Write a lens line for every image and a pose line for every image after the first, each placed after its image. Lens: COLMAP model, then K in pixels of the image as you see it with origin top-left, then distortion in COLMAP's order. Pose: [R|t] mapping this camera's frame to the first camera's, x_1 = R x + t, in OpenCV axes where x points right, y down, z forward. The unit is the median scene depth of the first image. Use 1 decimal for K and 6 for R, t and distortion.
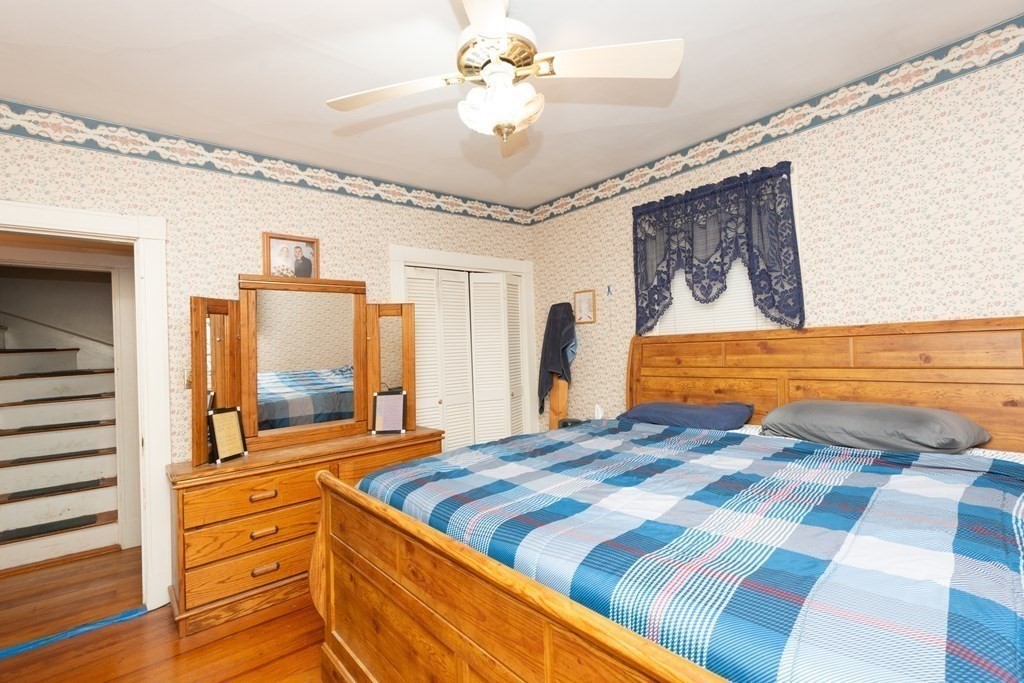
lens RADIAL K [[458.8, 0, 513.6], [0, 458.8, 334.0], [0, 0, 1]] dist [0.045085, -0.023629]
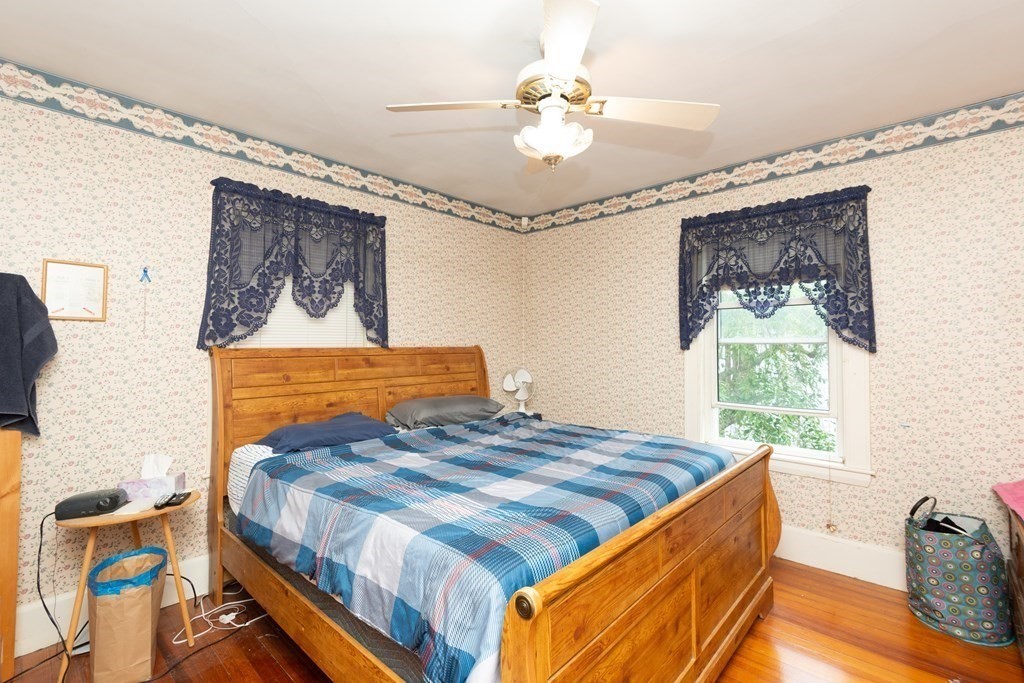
lens RADIAL K [[458.8, 0, 513.6], [0, 458.8, 334.0], [0, 0, 1]] dist [0.045085, -0.023629]
pose [[-0.123232, 0.062670, 0.990397, -0.639766], [-0.023566, 0.997538, -0.066054, 0.024401], [-0.992098, -0.031480, -0.121451, 0.724197]]
